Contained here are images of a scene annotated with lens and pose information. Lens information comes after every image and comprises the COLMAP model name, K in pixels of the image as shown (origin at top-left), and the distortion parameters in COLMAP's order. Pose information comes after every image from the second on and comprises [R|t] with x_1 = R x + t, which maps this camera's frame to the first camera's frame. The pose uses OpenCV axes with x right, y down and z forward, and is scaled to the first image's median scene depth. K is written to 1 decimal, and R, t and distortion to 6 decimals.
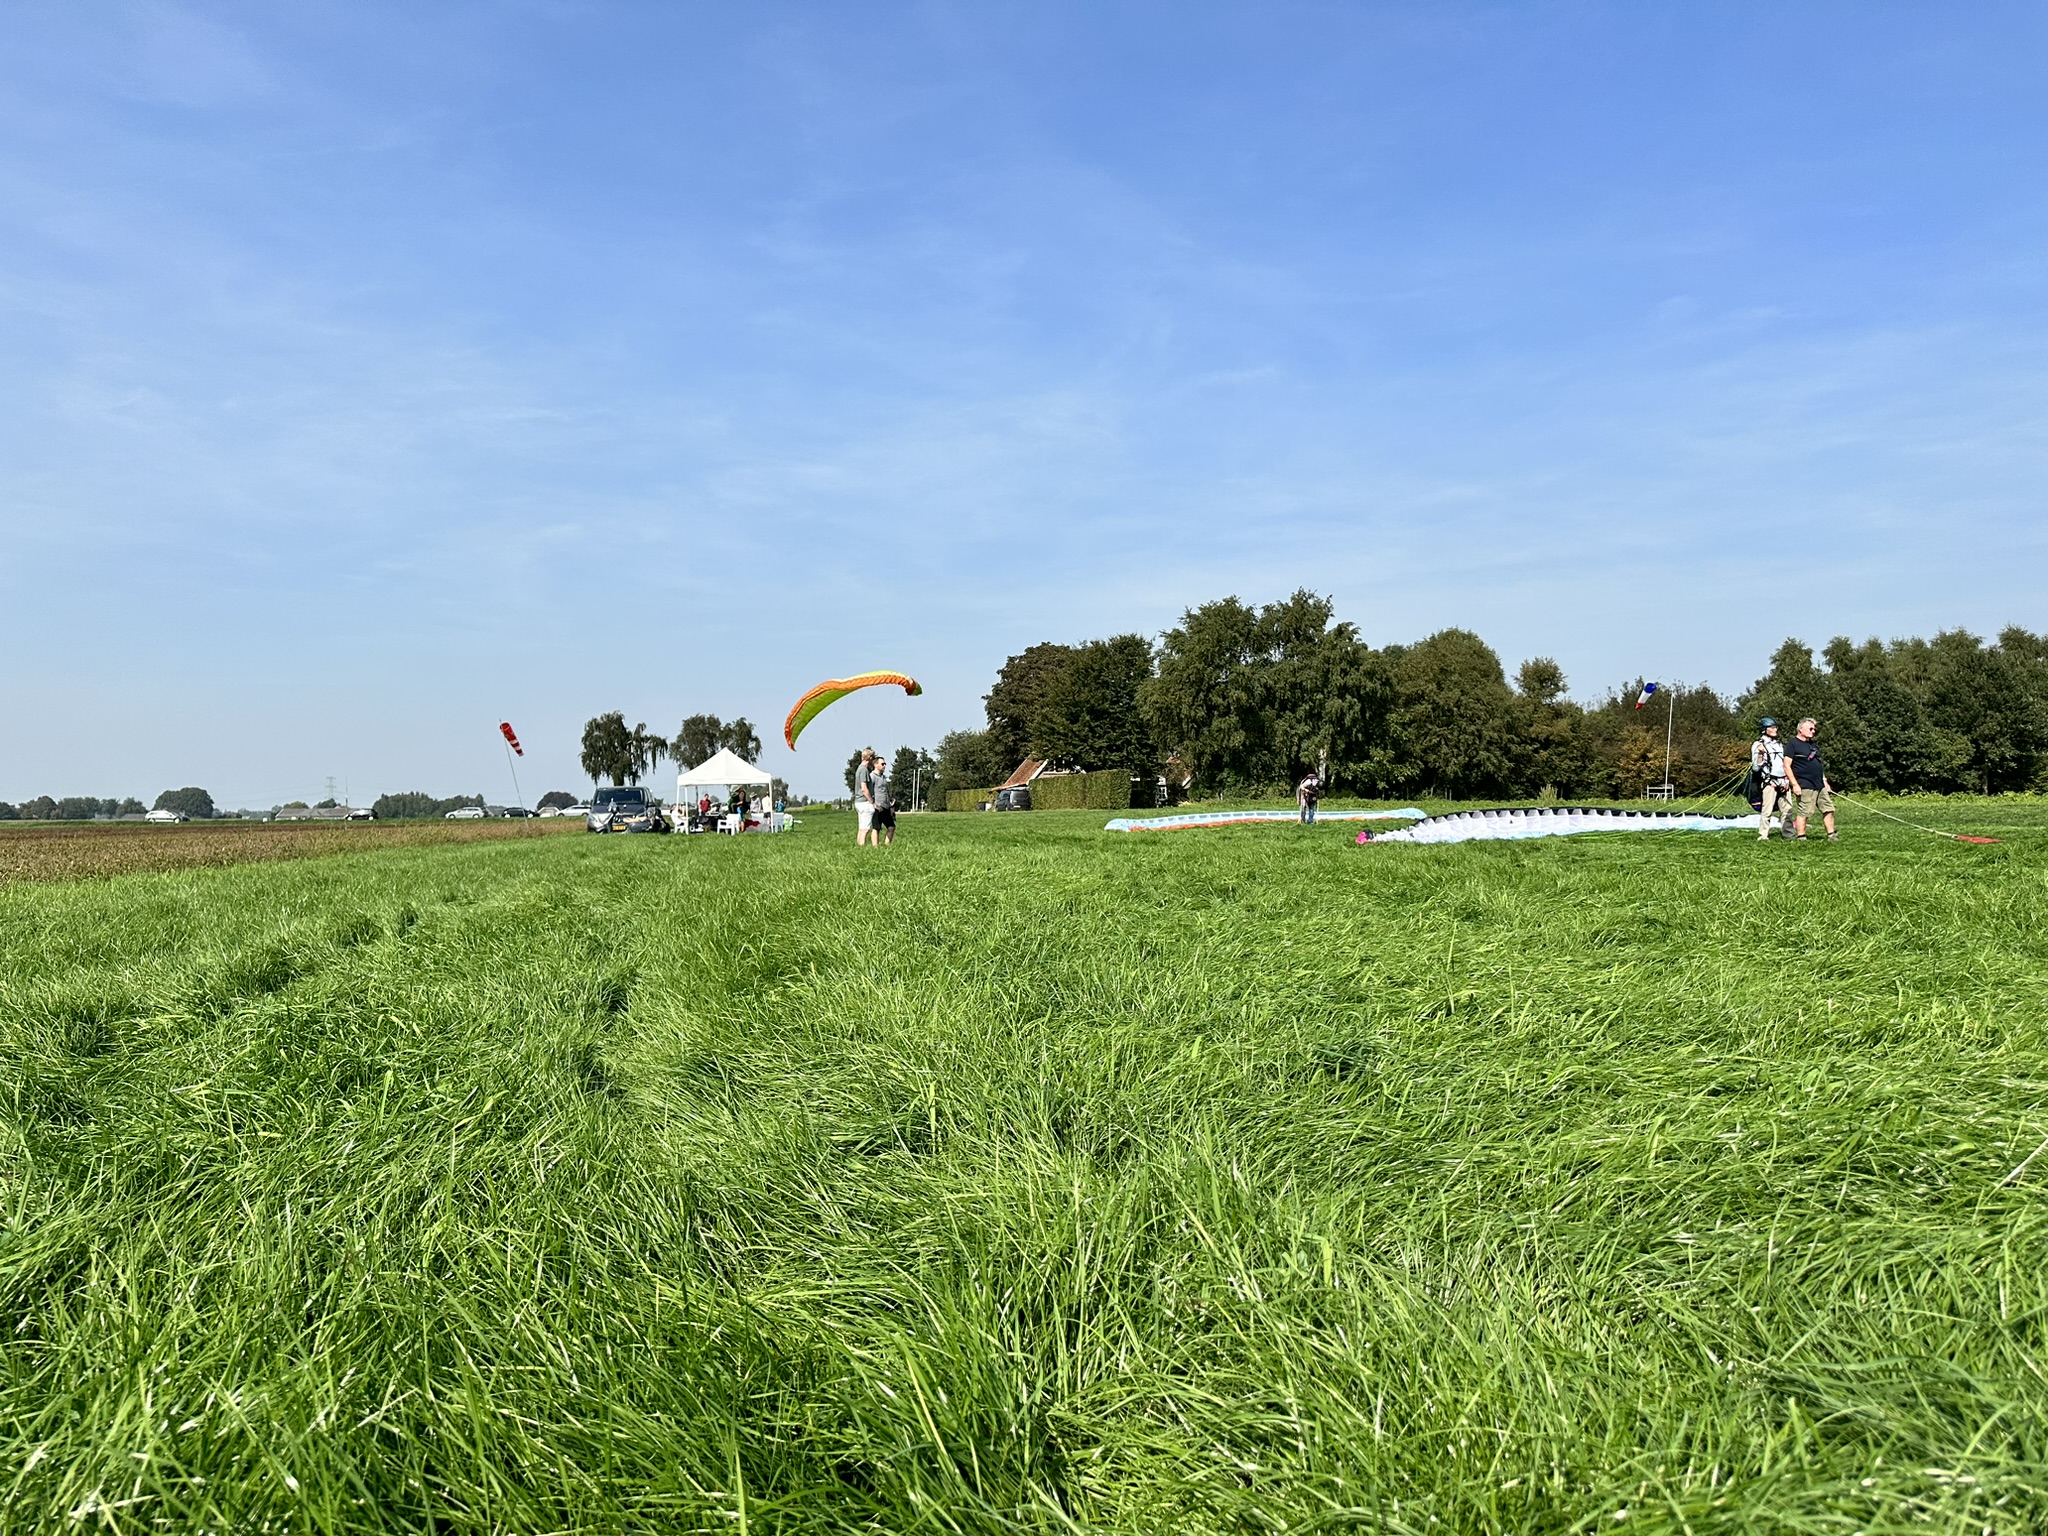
lens RADIAL K [[1451.1, 0, 1027.9], [0, 1451.1, 759.8], [0, 0, 1]] dist [0.123500, -0.195221]
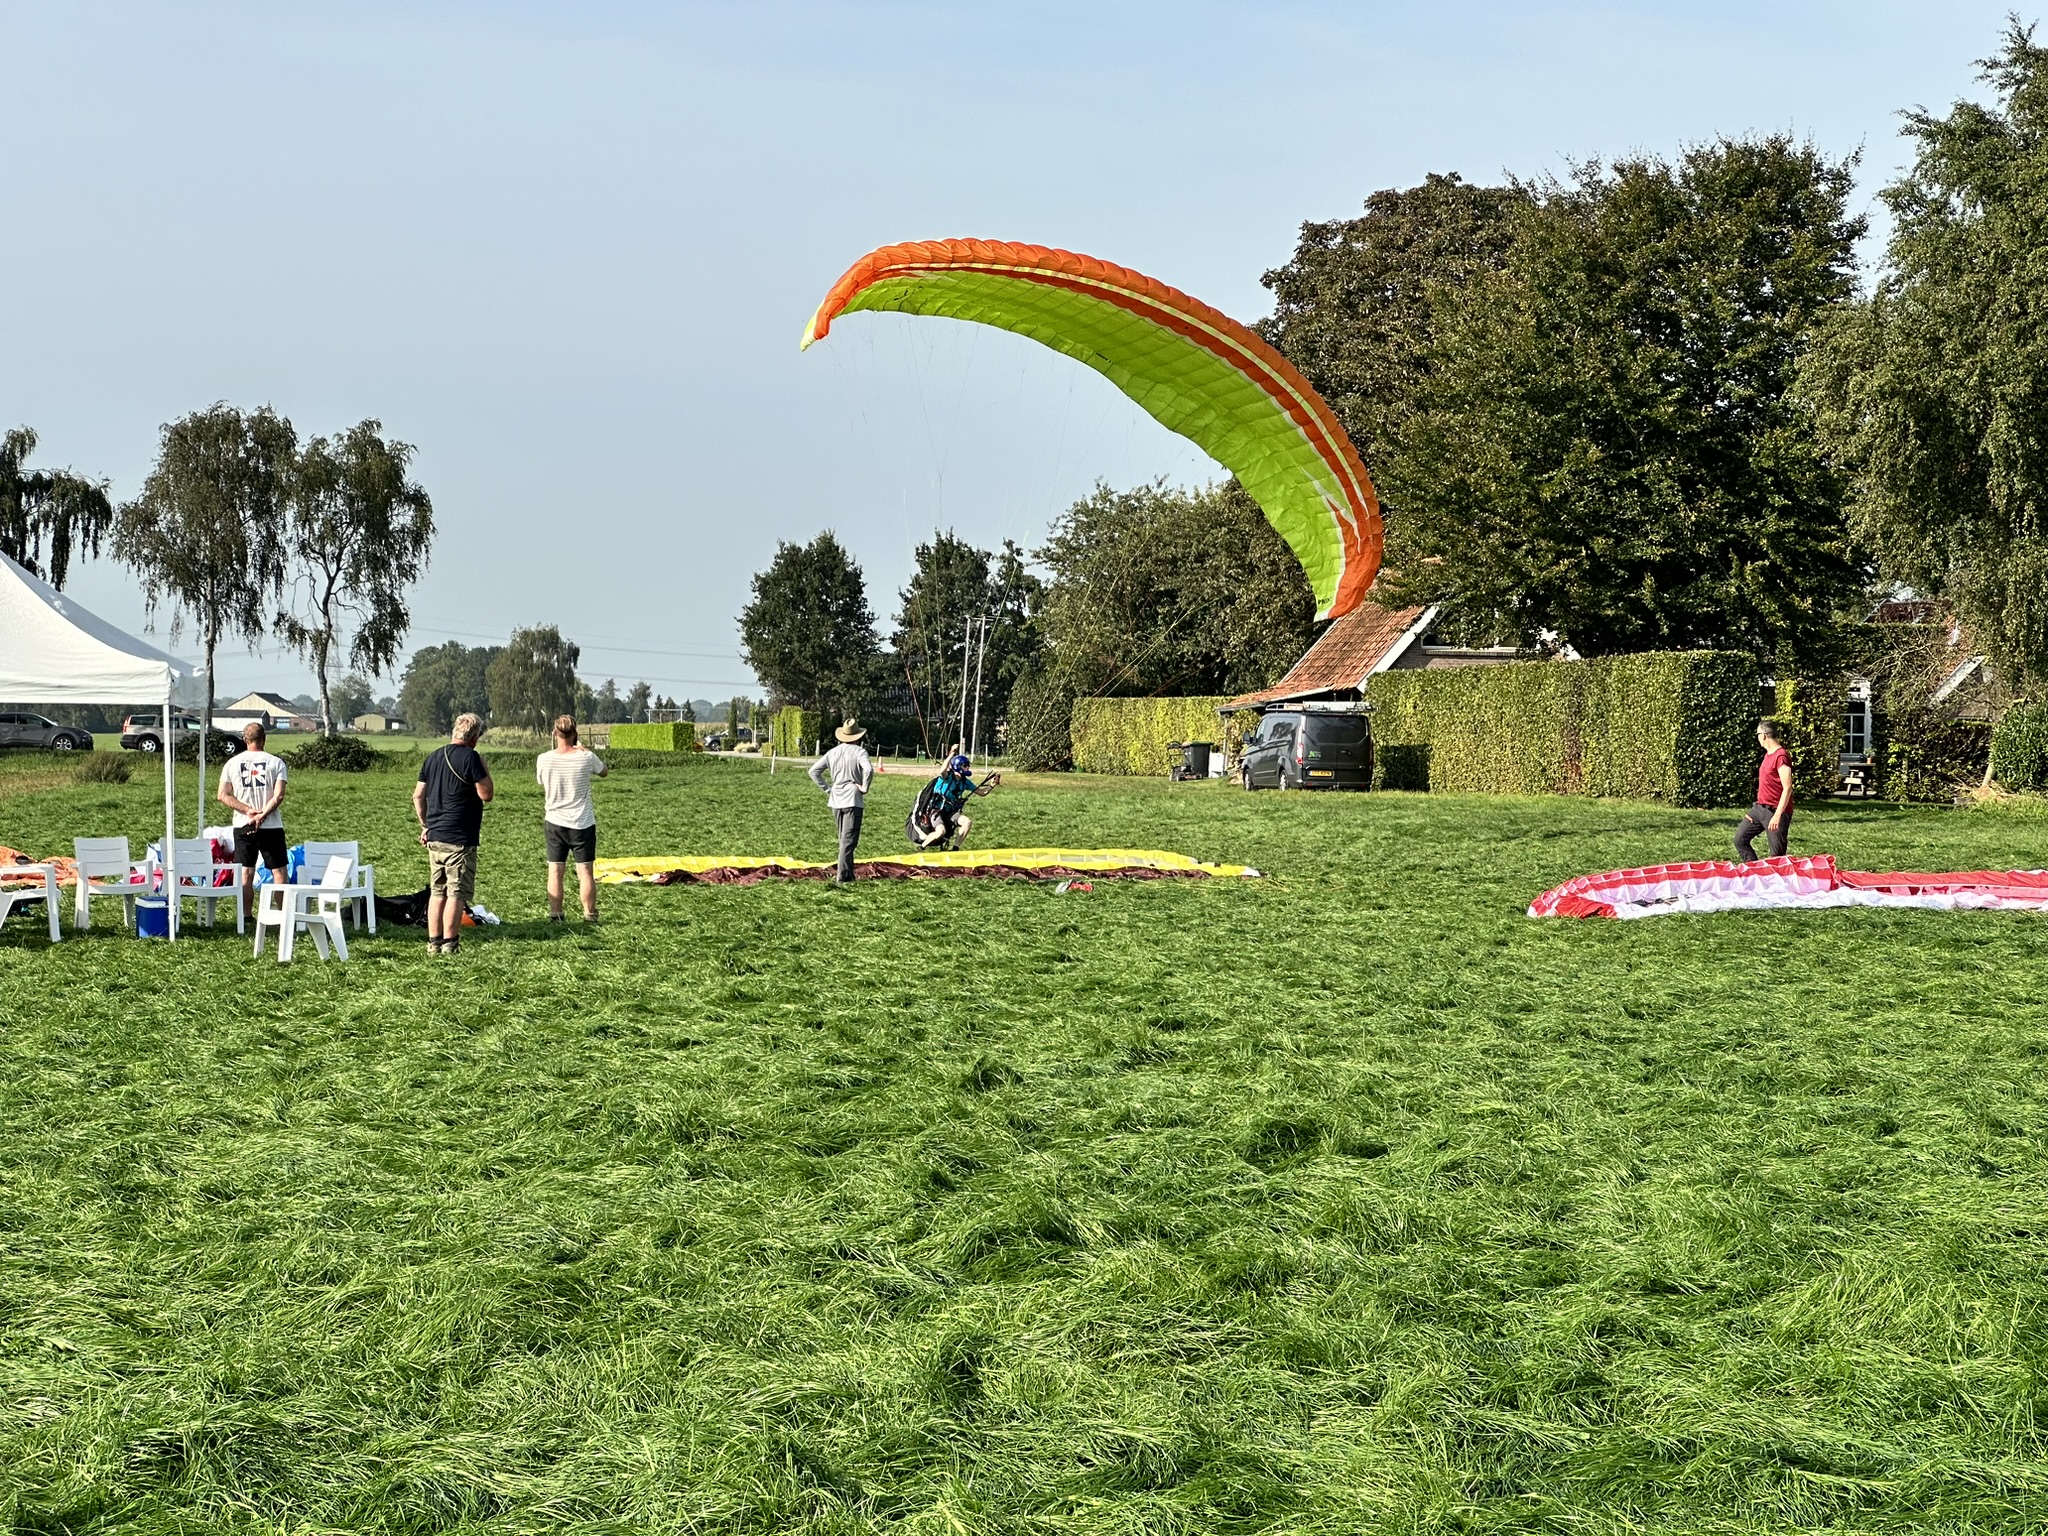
lens RADIAL K [[4603.3, 0, 1030.4], [0, 4603.3, 733.6], [0, 0, 1]] dist [-0.081700, 4.234629]
pose [[0.997084, 0.028026, -0.070975, -0.001111], [-0.025580, 0.999055, 0.035140, -0.004818], [0.071893, -0.033222, 0.996859, 0.175409]]
